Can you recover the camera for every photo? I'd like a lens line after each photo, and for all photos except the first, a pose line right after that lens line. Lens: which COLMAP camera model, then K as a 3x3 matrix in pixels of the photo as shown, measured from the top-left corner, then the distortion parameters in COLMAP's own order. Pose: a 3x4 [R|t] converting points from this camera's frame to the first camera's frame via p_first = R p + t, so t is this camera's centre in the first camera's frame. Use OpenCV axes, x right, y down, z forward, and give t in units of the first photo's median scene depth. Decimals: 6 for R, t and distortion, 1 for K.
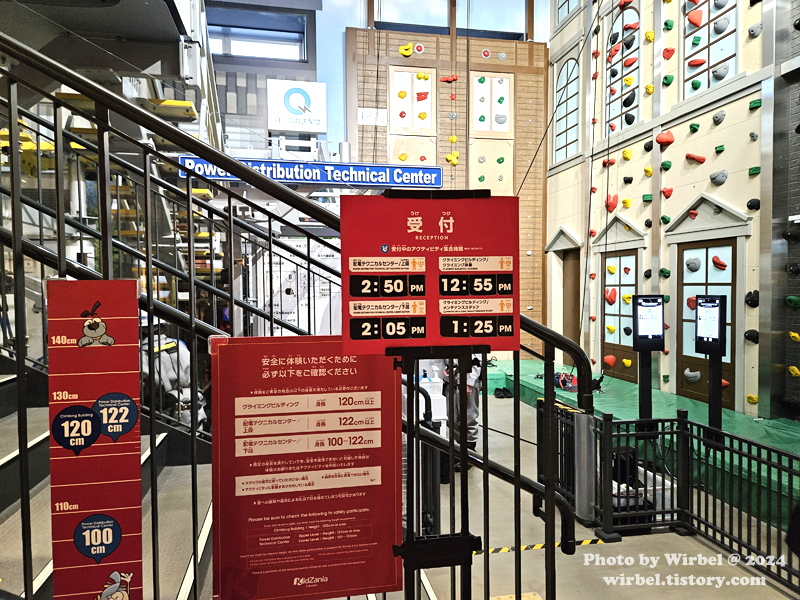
lens RADIAL K [[519.5, 0, 400.0], [0, 519.5, 300.0], [0, 0, 1]] dist [0.089758, -0.081705]
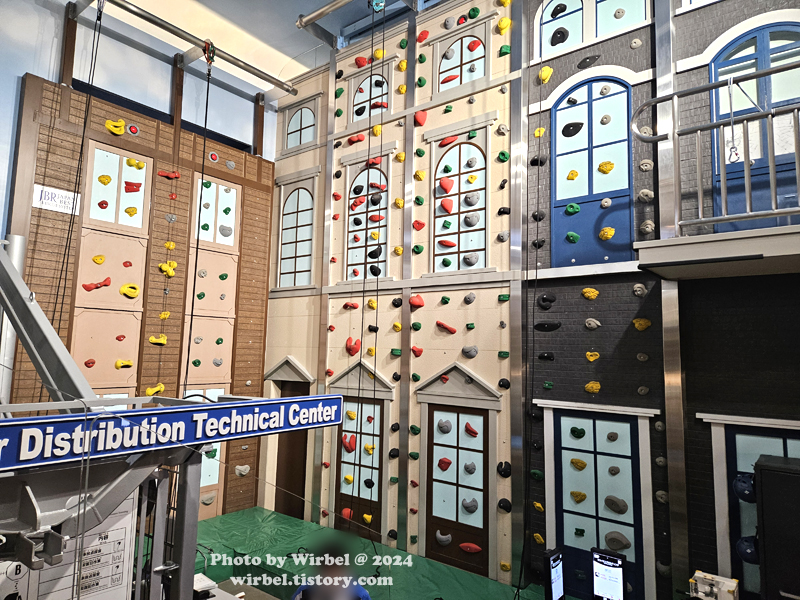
lens RADIAL K [[519.5, 0, 400.0], [0, 519.5, 300.0], [0, 0, 1]] dist [0.089758, -0.081705]
pose [[0.766275, 0.093321, 0.635700, -0.189254], [-0.011233, 0.991190, -0.131967, -0.165704], [-0.642415, 0.093982, 0.760573, 0.218384]]
